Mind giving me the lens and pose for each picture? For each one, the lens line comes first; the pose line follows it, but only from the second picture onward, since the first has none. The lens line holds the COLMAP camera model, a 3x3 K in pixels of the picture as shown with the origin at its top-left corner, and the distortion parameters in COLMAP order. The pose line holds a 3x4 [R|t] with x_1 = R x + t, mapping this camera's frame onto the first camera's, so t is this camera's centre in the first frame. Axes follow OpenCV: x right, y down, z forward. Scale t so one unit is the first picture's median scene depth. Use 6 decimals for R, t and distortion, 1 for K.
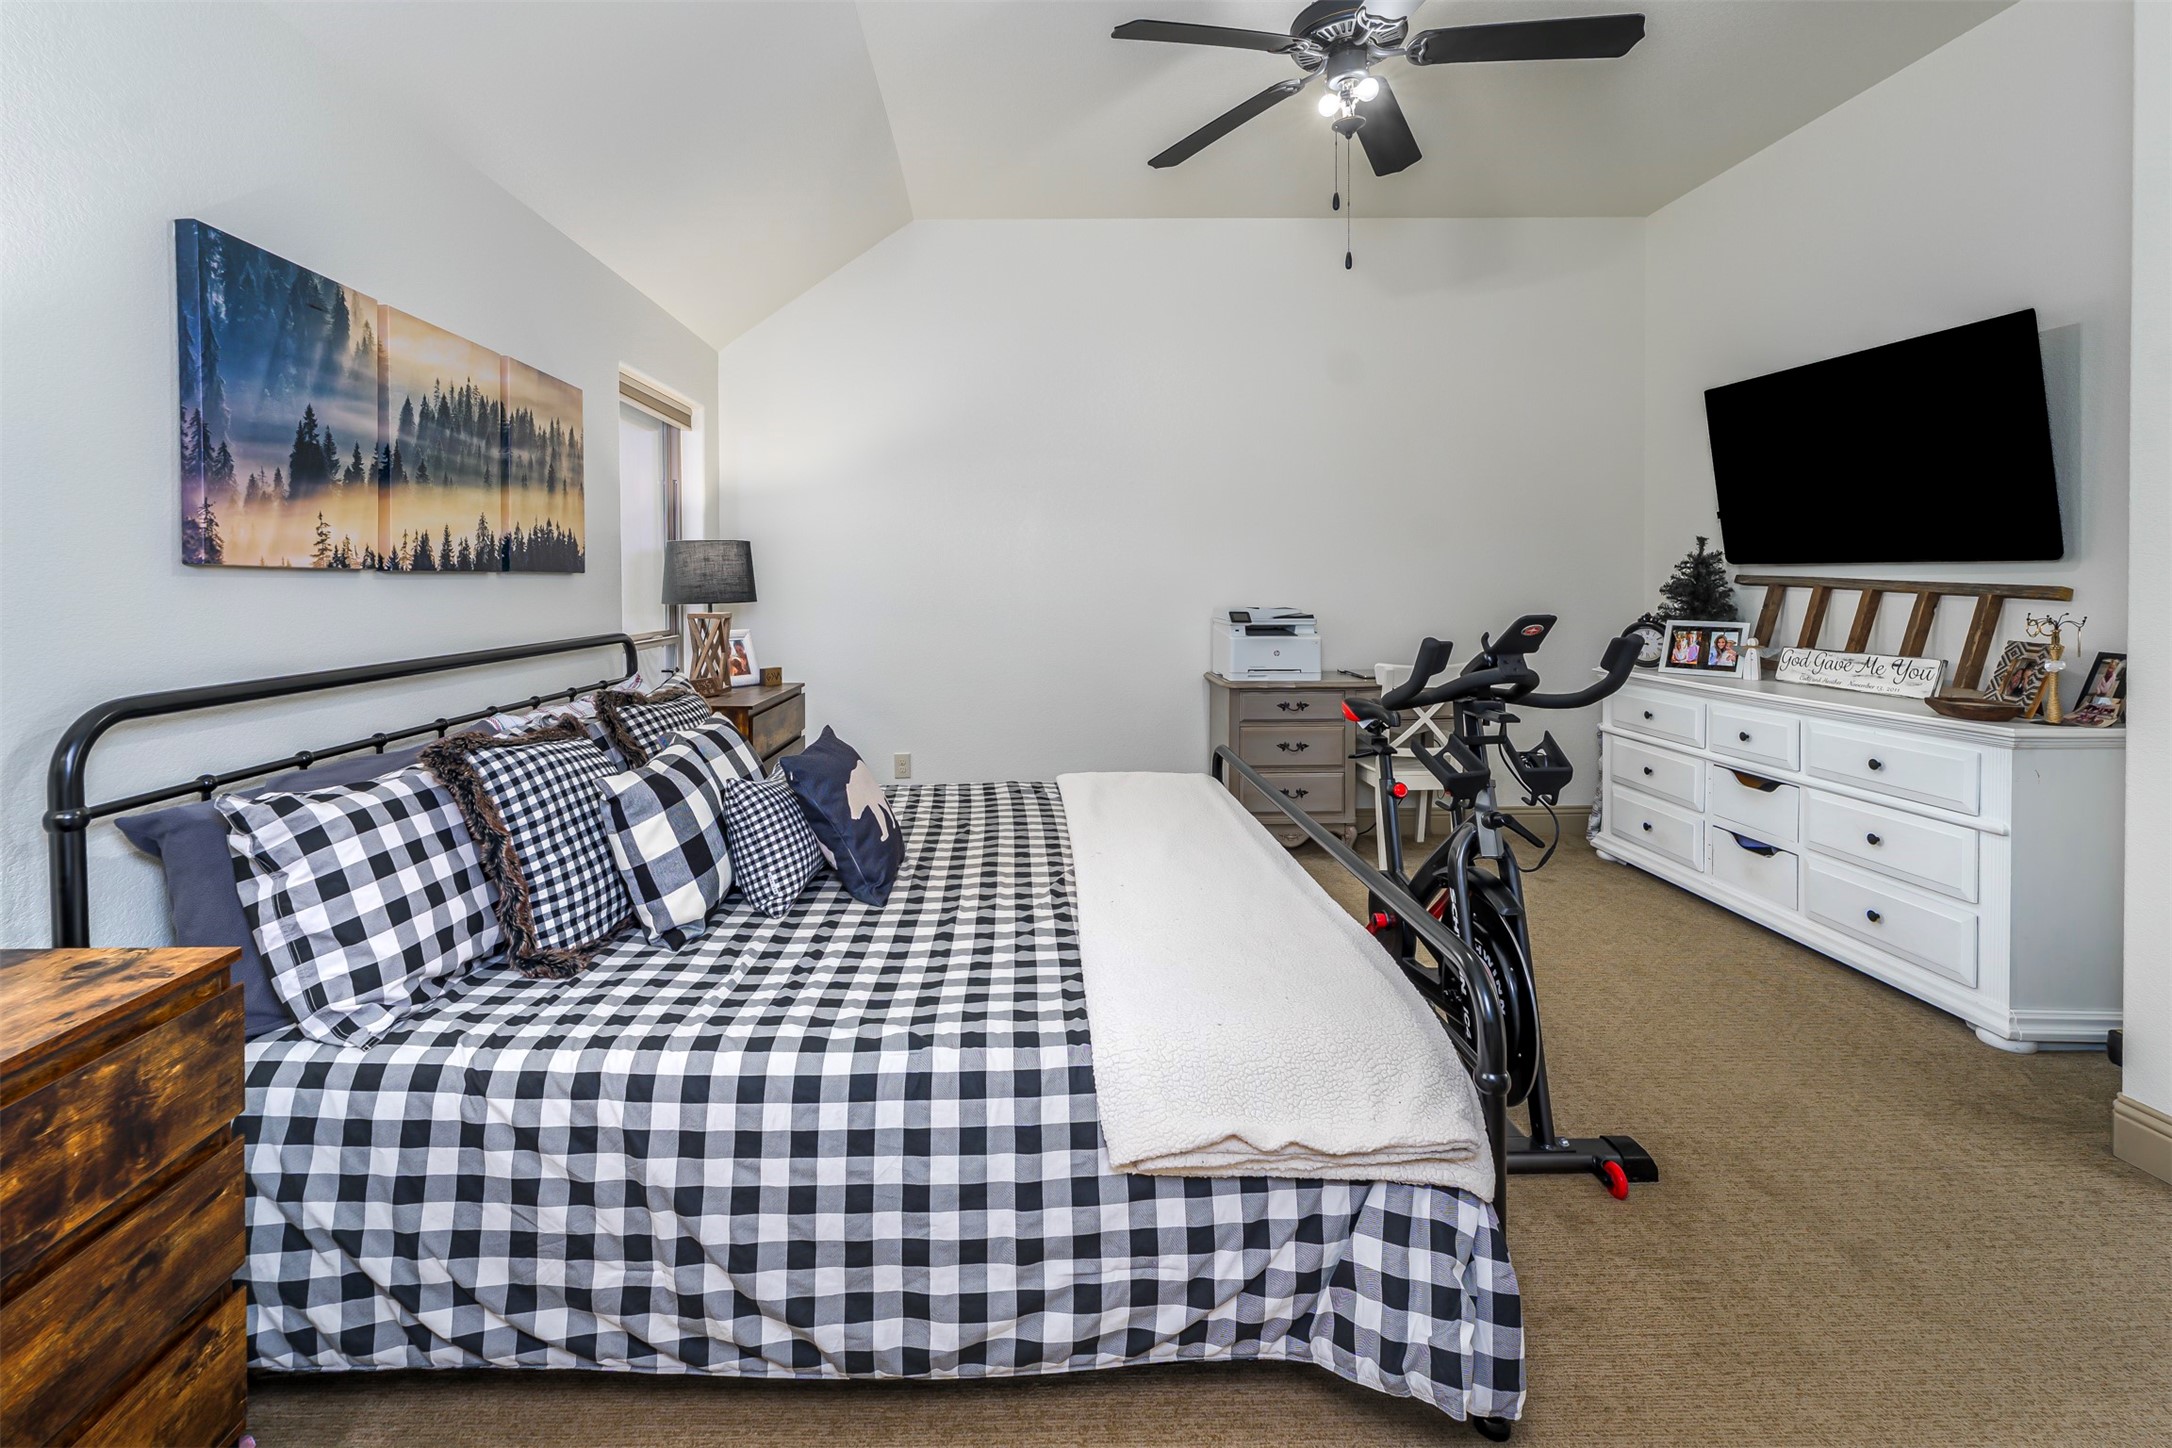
lens RADIAL K [[926.6, 0, 1068.7], [0, 926.6, 584.8], [0, 0, 1]] dist [-0.001790, 0.000680]
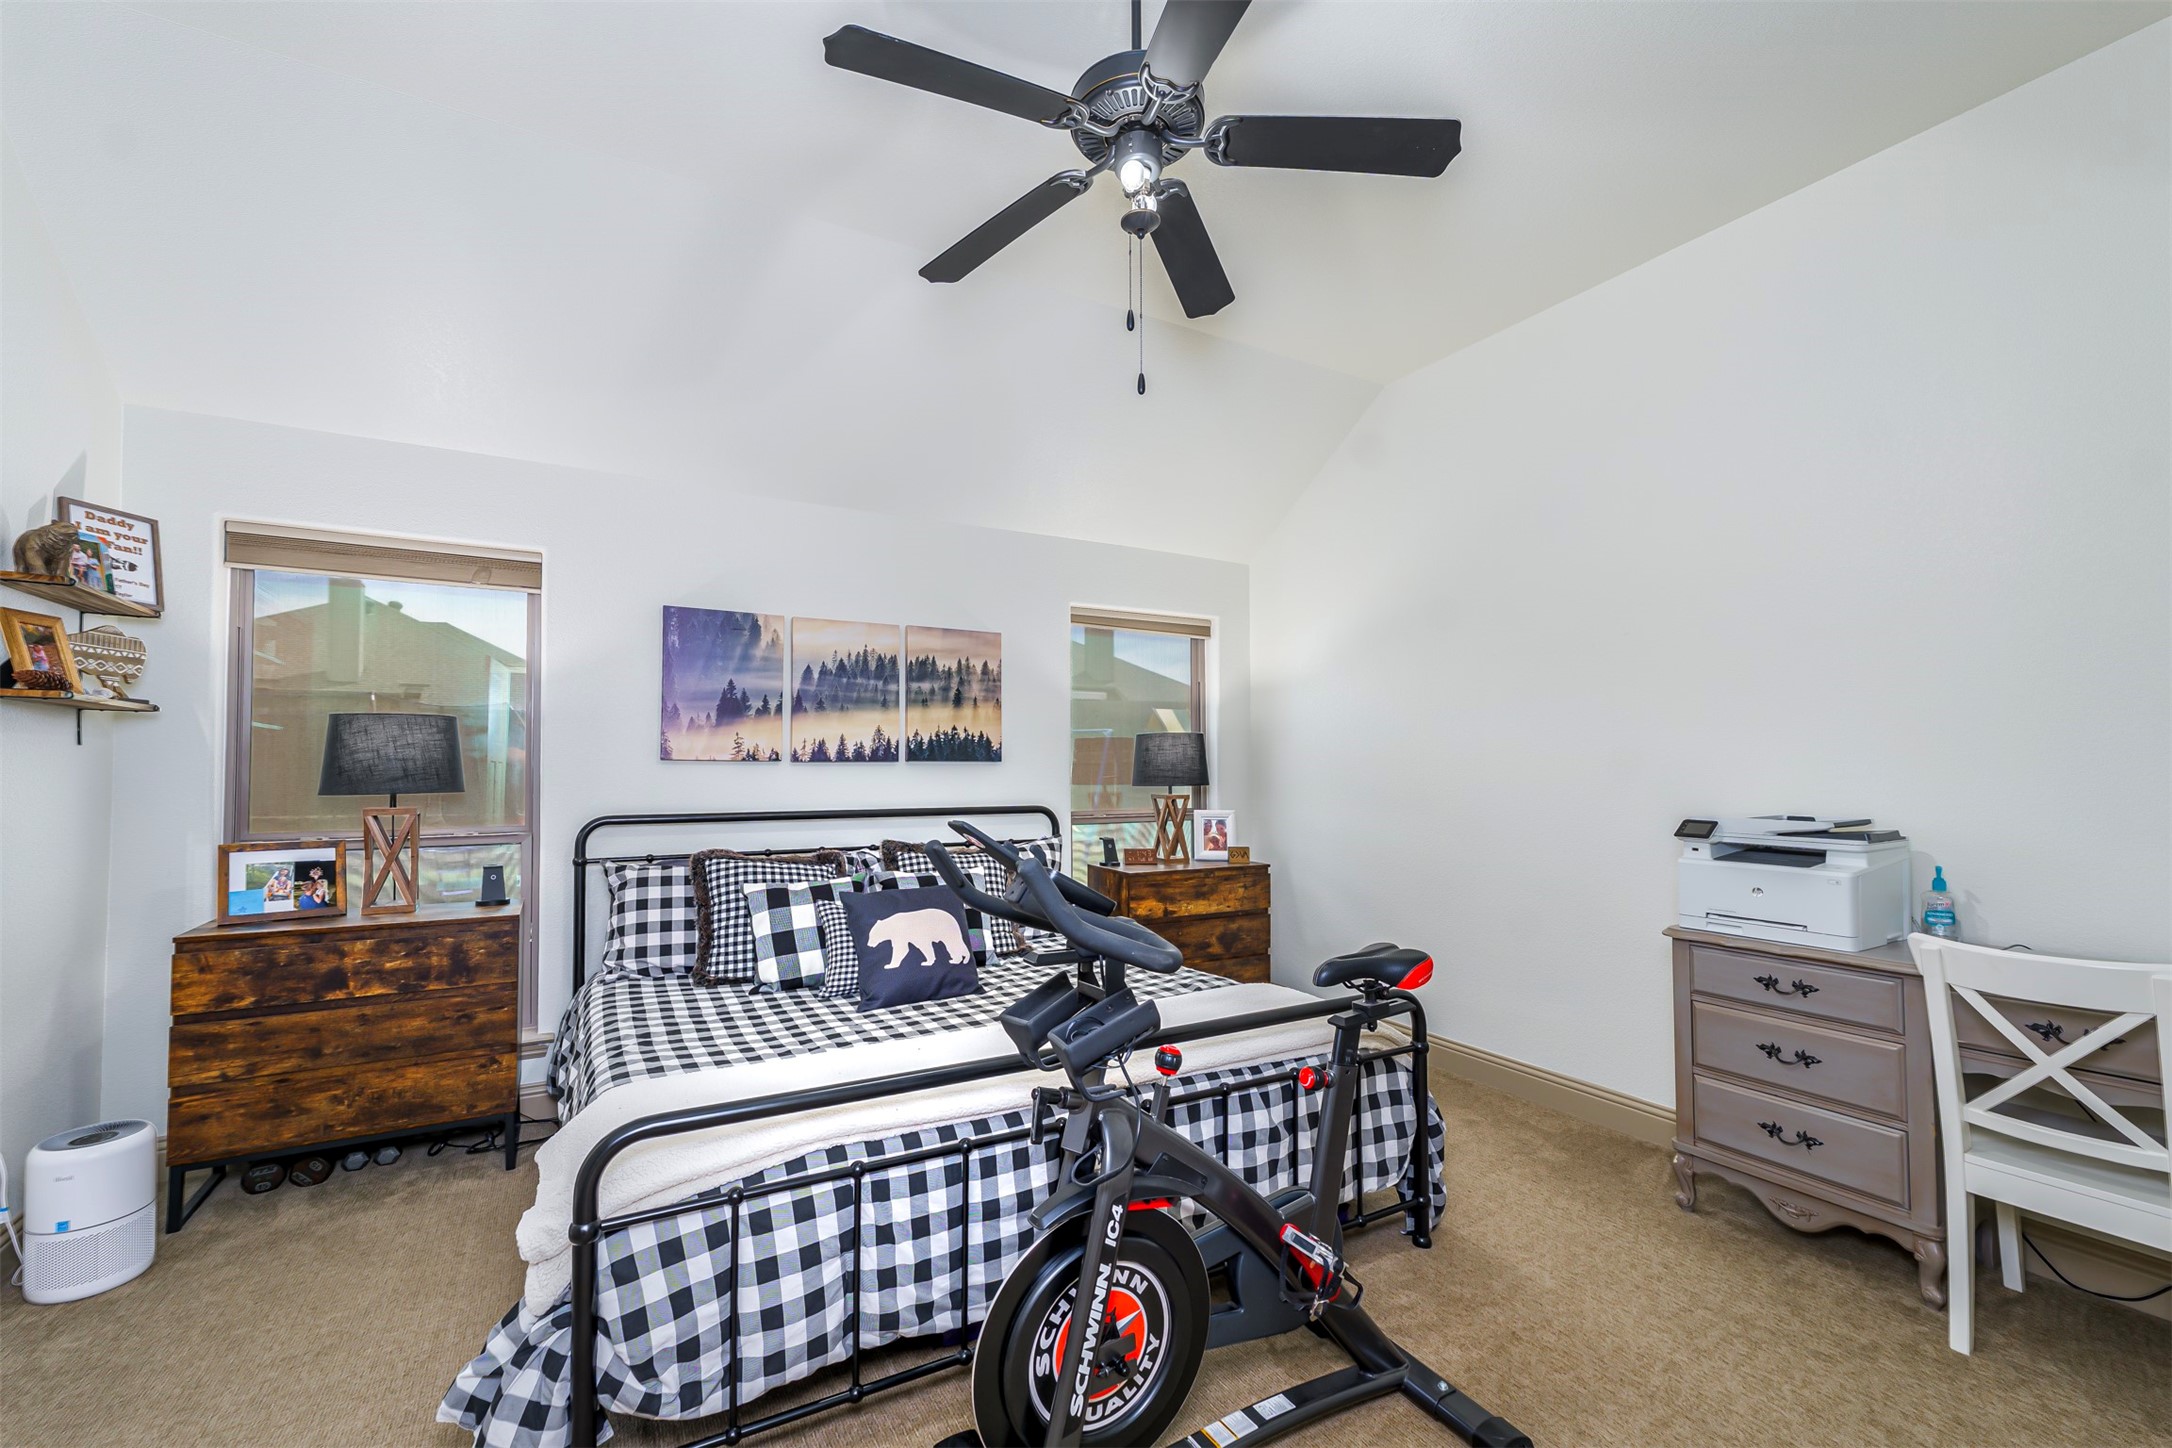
lens RADIAL K [[926.6, 0, 1120.2], [0, 926.6, 740.8], [0, 0, 1]] dist [-0.001790, 0.000680]
pose [[0.472352, -0.016380, -0.881258, 1.245383], [-0.008807, 0.999690, -0.023302, -0.019430], [0.881366, 0.018768, 0.472062, 0.742172]]
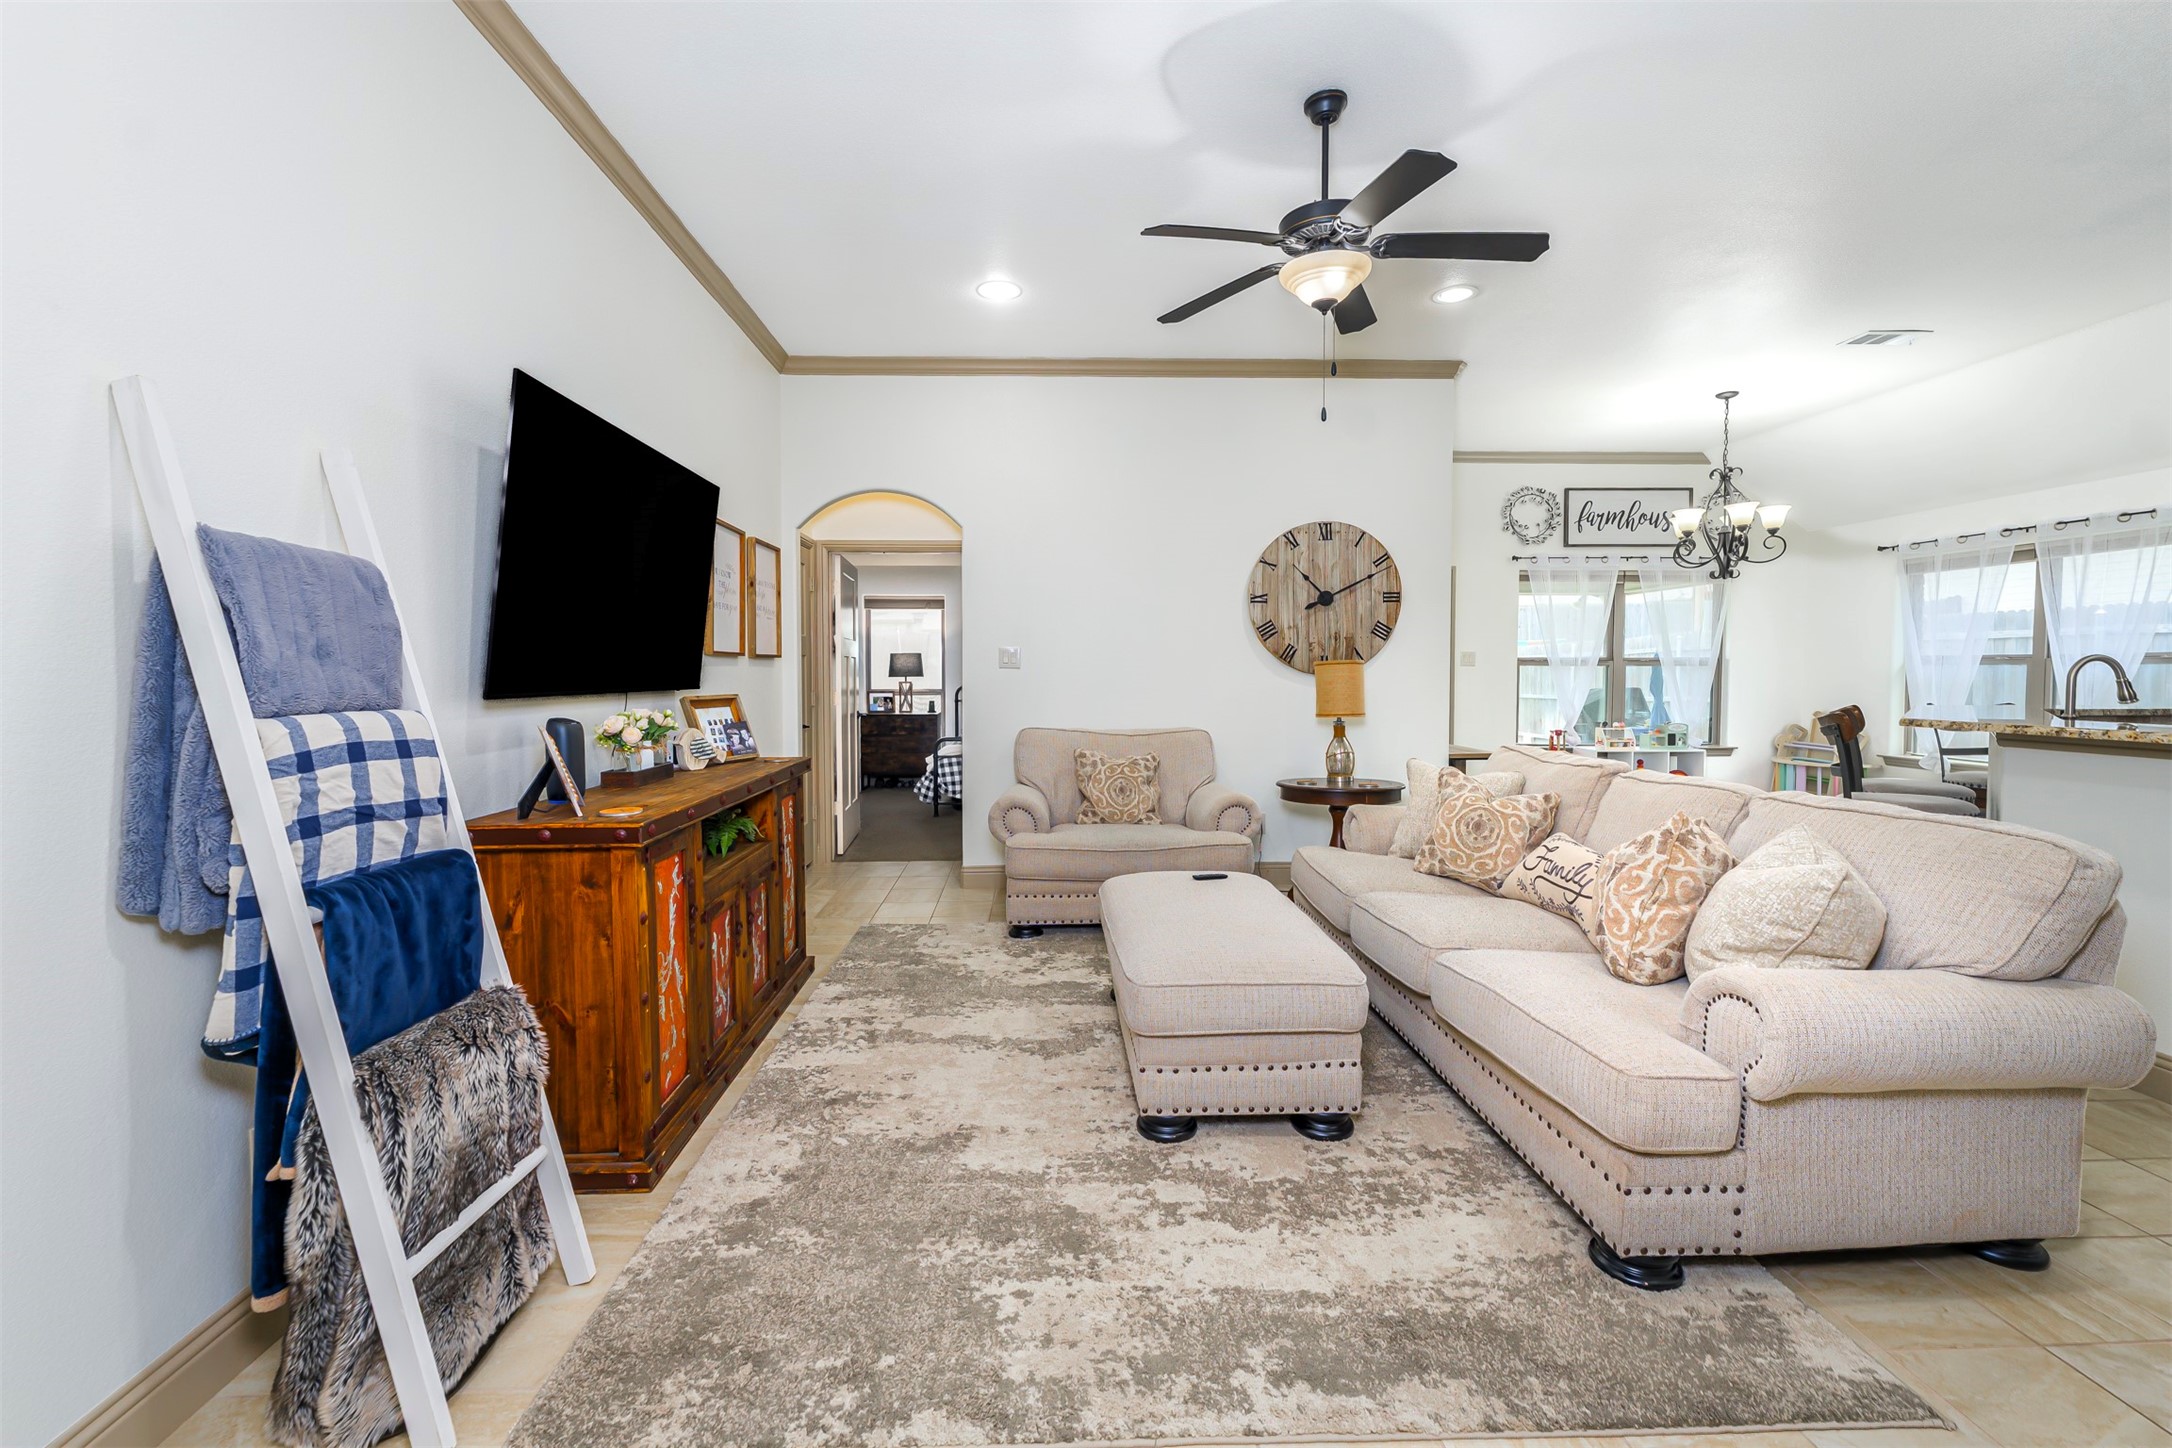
lens RADIAL K [[926.6, 0, 1064.8], [0, 926.6, 683.3], [0, 0, 1]] dist [-0.001790, 0.000680]
pose [[-0.008440, 0.024324, -0.999669, 4.323705], [0.000034, 0.999704, 0.024324, -0.046510], [0.999964, 0.000171, -0.008438, 1.308269]]
